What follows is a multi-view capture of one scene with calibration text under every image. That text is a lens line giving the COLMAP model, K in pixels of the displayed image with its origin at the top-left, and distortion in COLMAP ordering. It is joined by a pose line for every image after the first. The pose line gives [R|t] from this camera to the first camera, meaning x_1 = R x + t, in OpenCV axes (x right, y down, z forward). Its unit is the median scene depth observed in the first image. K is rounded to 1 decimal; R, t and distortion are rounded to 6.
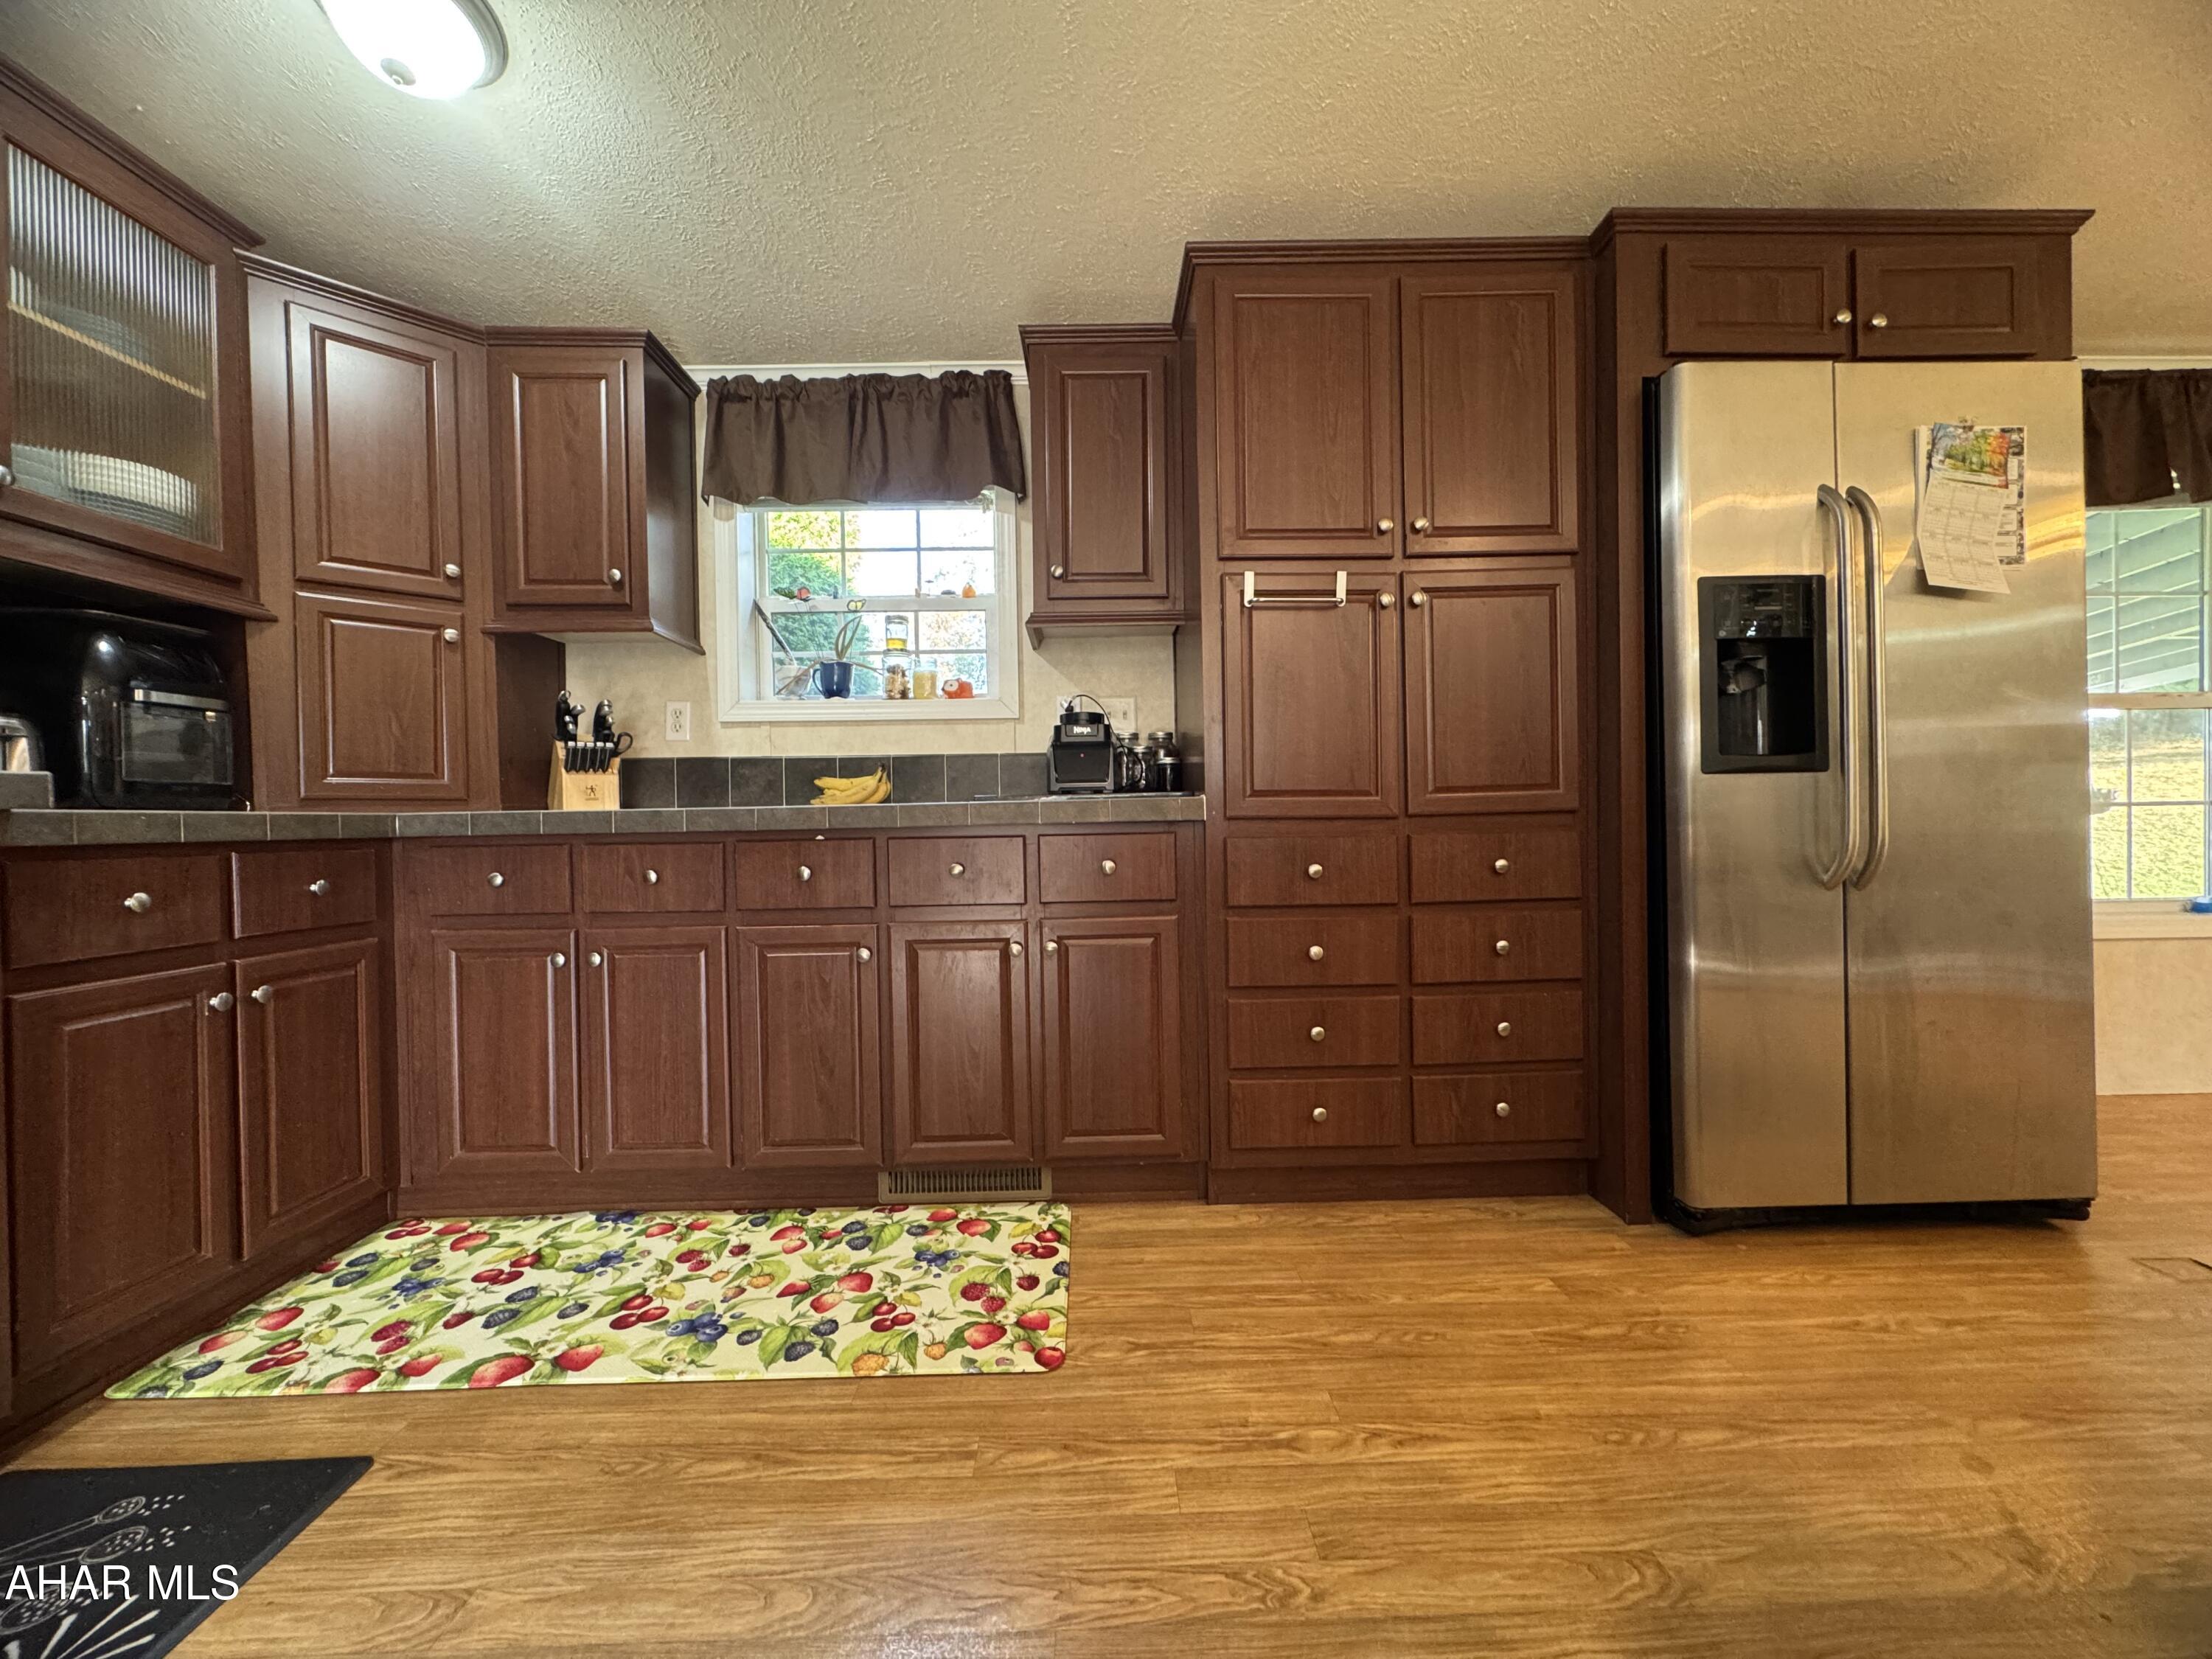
lens RADIAL K [[886.8, 0, 1112.9], [0, 886.8, 828.3], [0, 0, 1]] dist [0.000846, 0.000458]
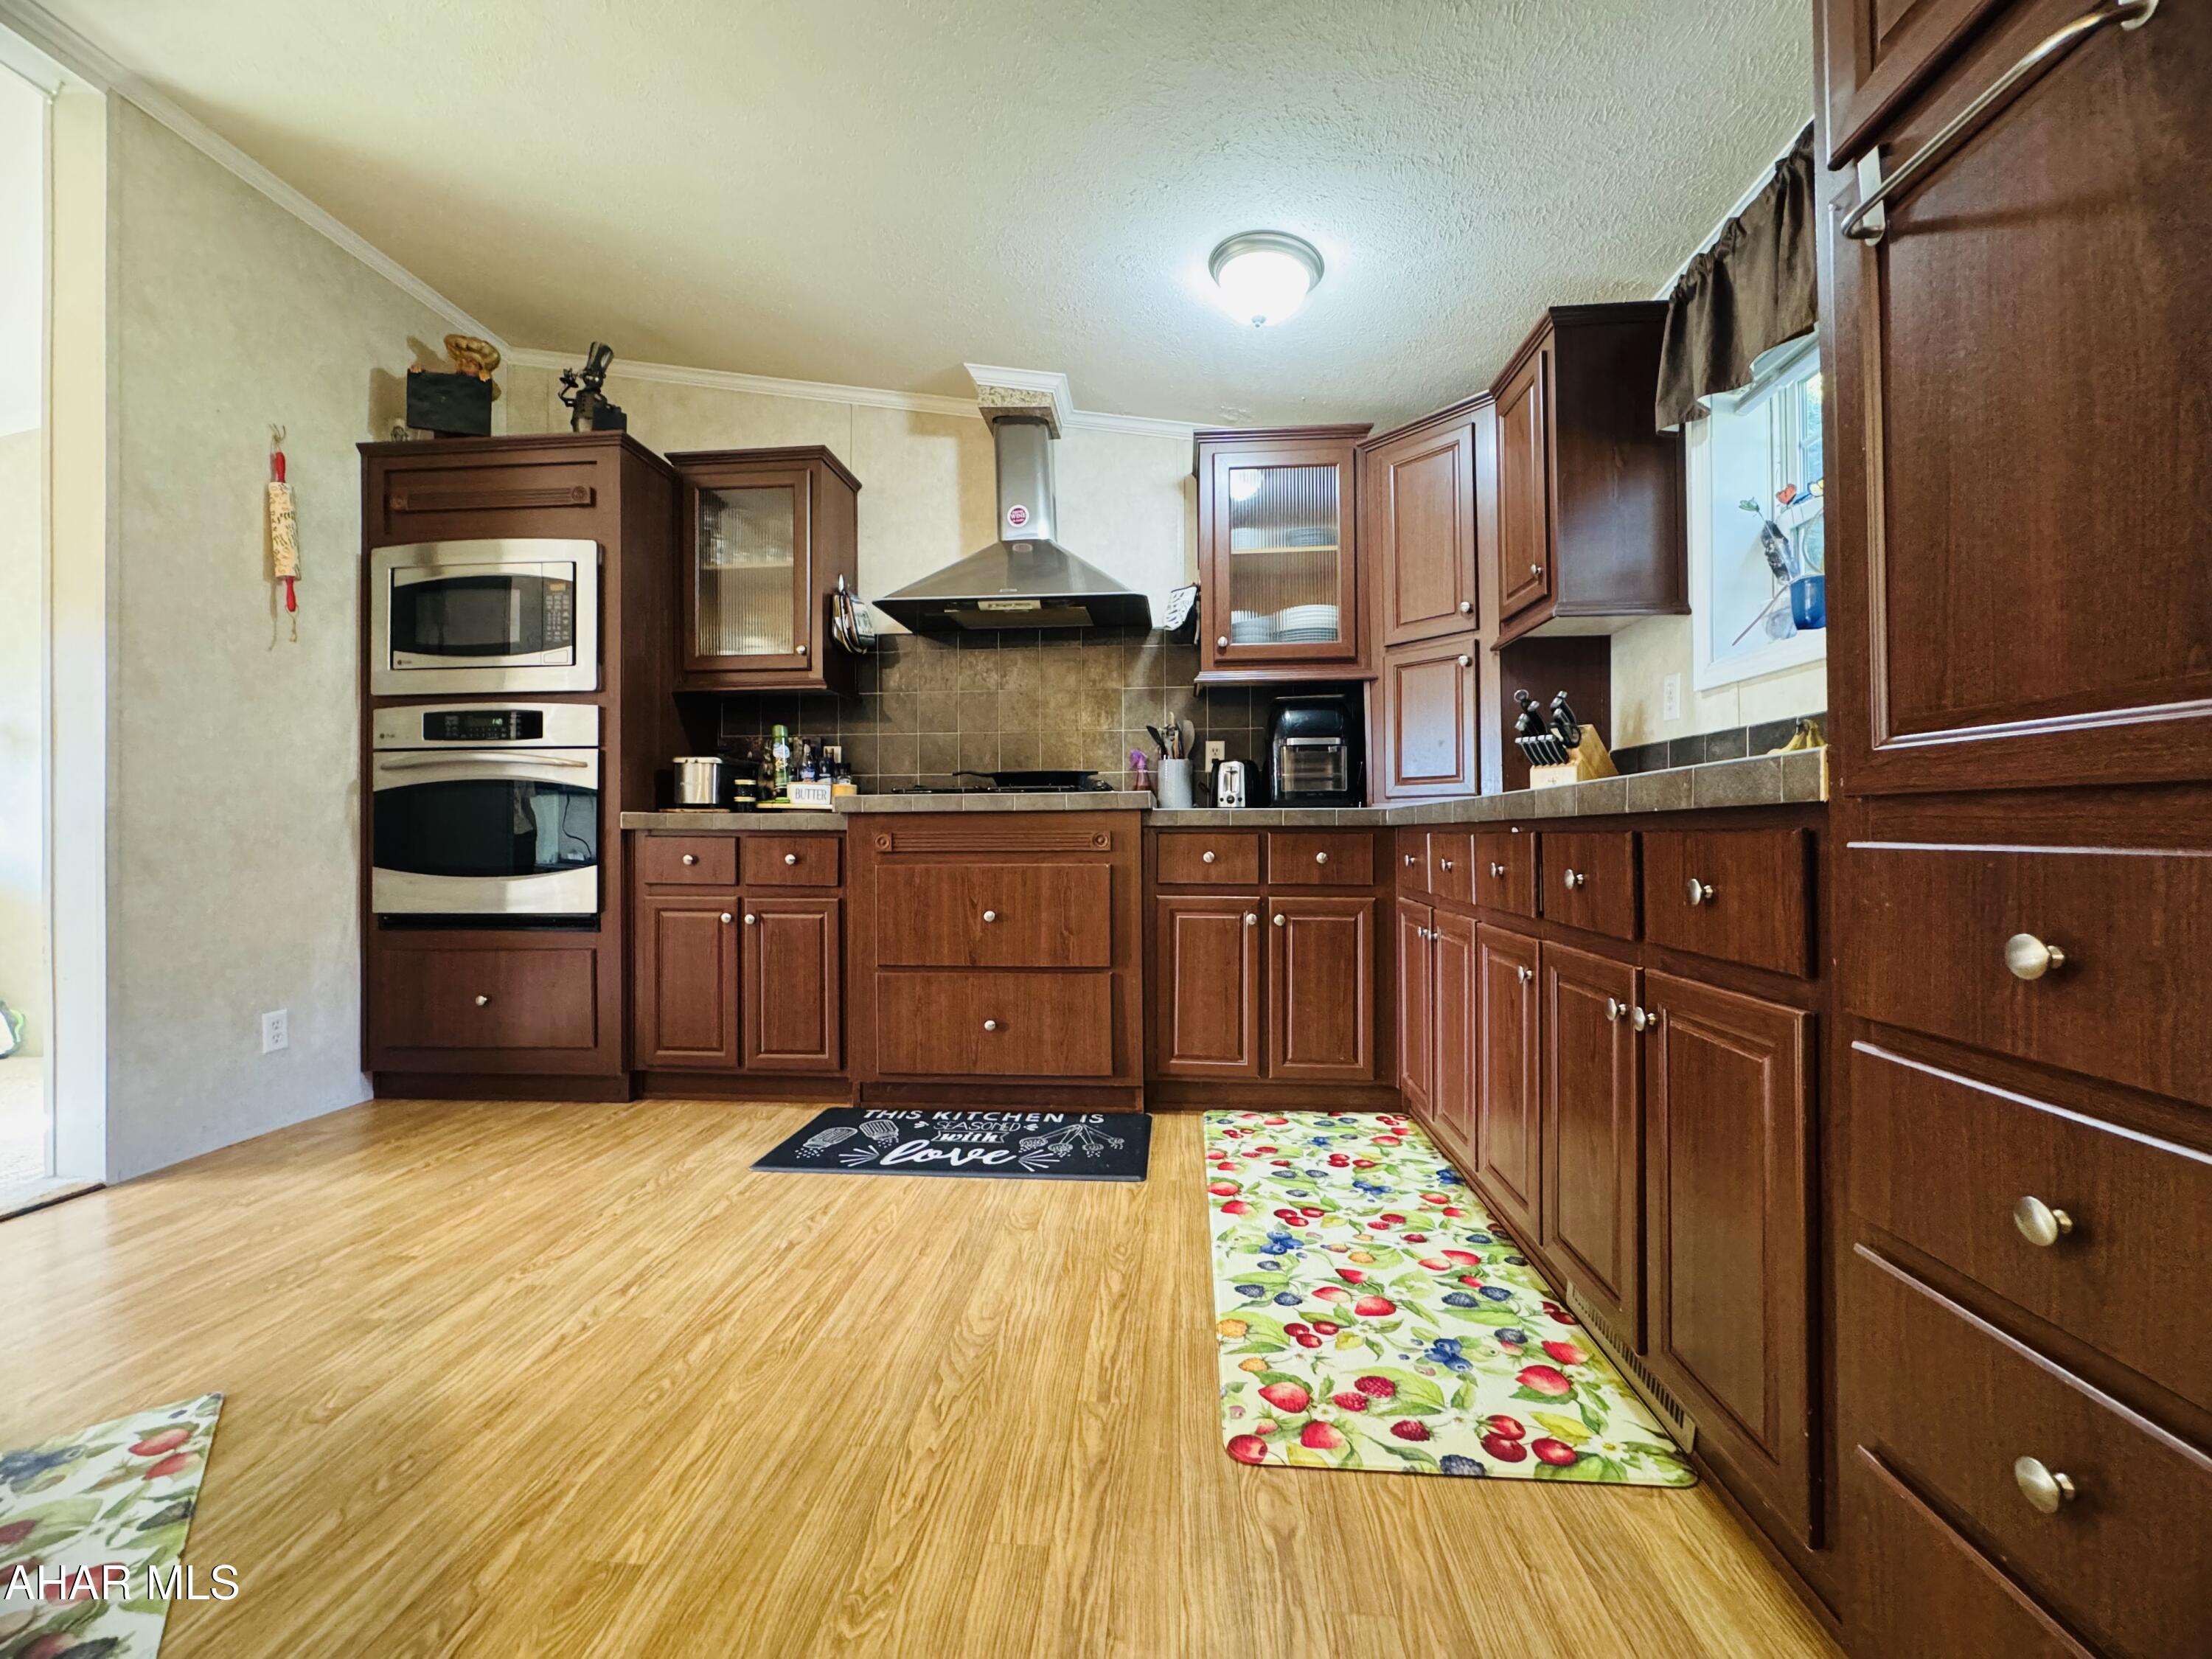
lens RADIAL K [[886.8, 0, 1096.7], [0, 886.8, 828.8], [0, 0, 1]] dist [0.000846, 0.000458]
pose [[-0.120169, 0.010165, -0.992701, 0.652614], [-0.003621, 0.999936, 0.010677, 0.002056], [0.992747, 0.004878, -0.120125, 0.807522]]
